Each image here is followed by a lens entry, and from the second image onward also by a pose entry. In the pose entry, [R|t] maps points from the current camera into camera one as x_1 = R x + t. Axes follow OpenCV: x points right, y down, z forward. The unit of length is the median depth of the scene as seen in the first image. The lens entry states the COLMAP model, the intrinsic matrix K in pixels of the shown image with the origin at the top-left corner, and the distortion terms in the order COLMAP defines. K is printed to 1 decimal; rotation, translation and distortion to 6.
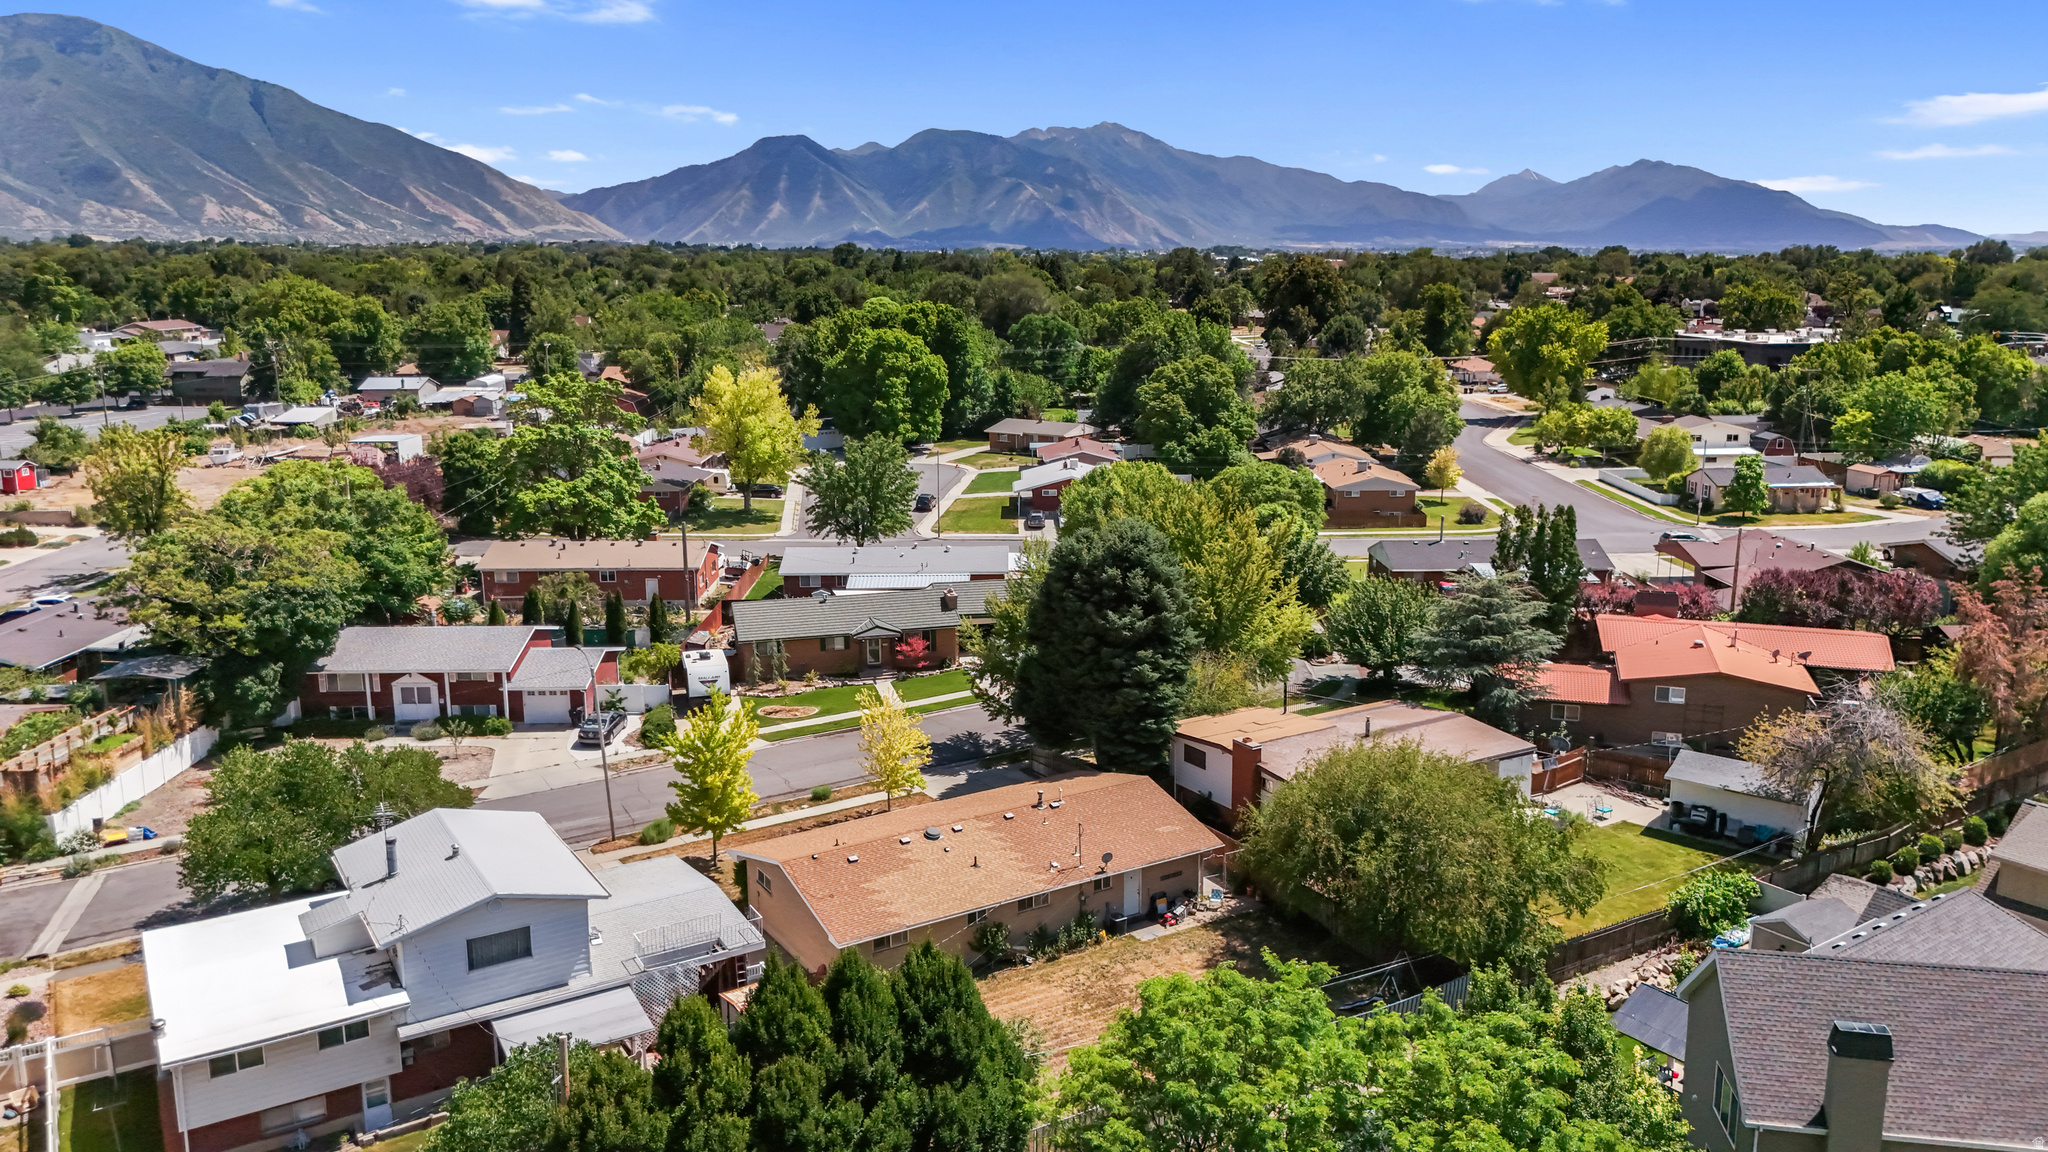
lens RADIAL K [[1508.1, 0, 1024.0], [0, 1508.1, 576.0], [0, 0, 1]] dist [0.068815, -0.053460]
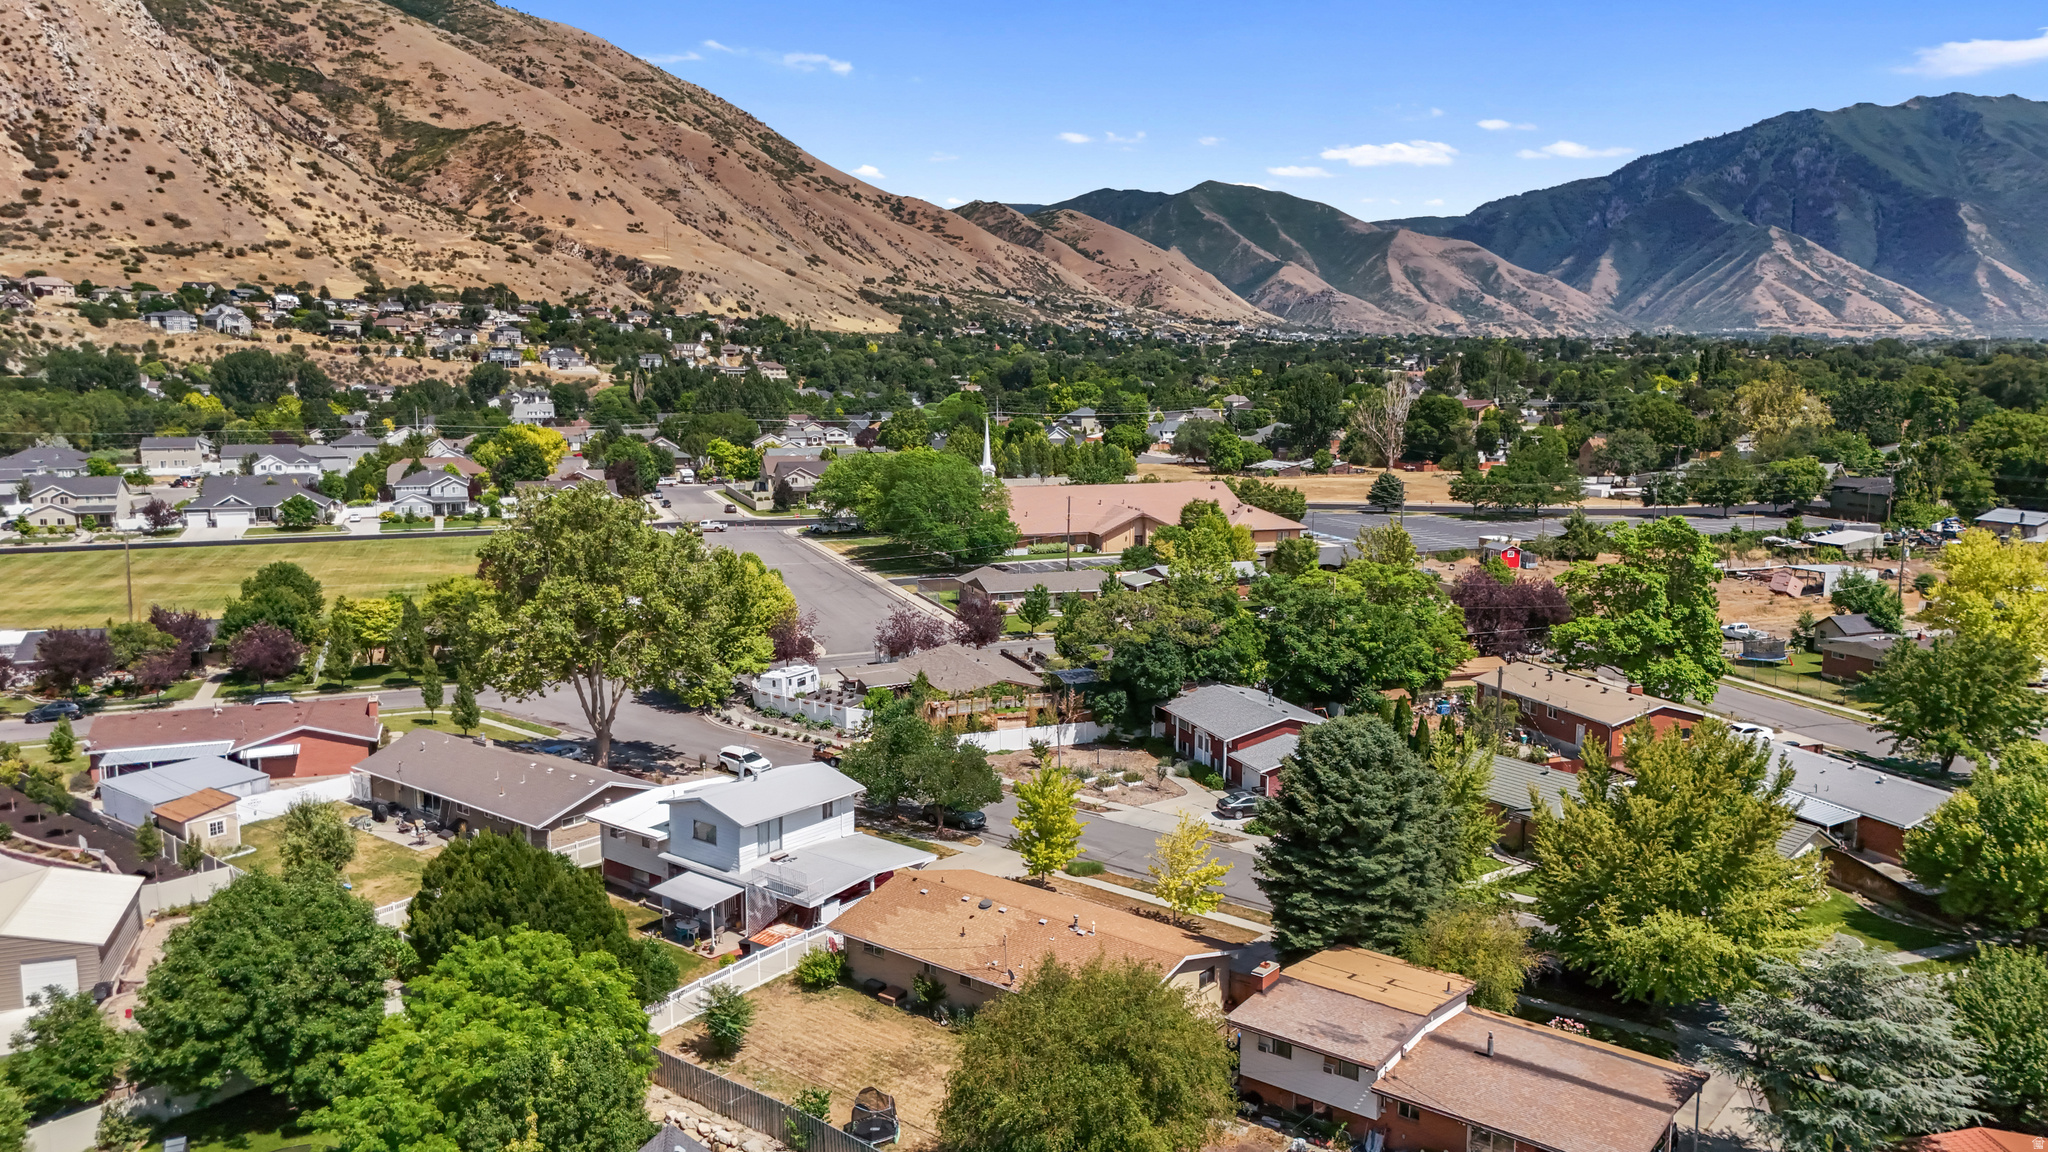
lens RADIAL K [[1500.0, 0, 1024.0], [0, 1500.0, 576.0], [0, 0, 1]] dist [0.128507, -0.272701]
pose [[0.332410, 0.140314, -0.932639, 0.650764], [-0.198775, 0.977082, 0.076153, -0.115188], [0.921950, 0.160072, 0.352683, 0.348613]]
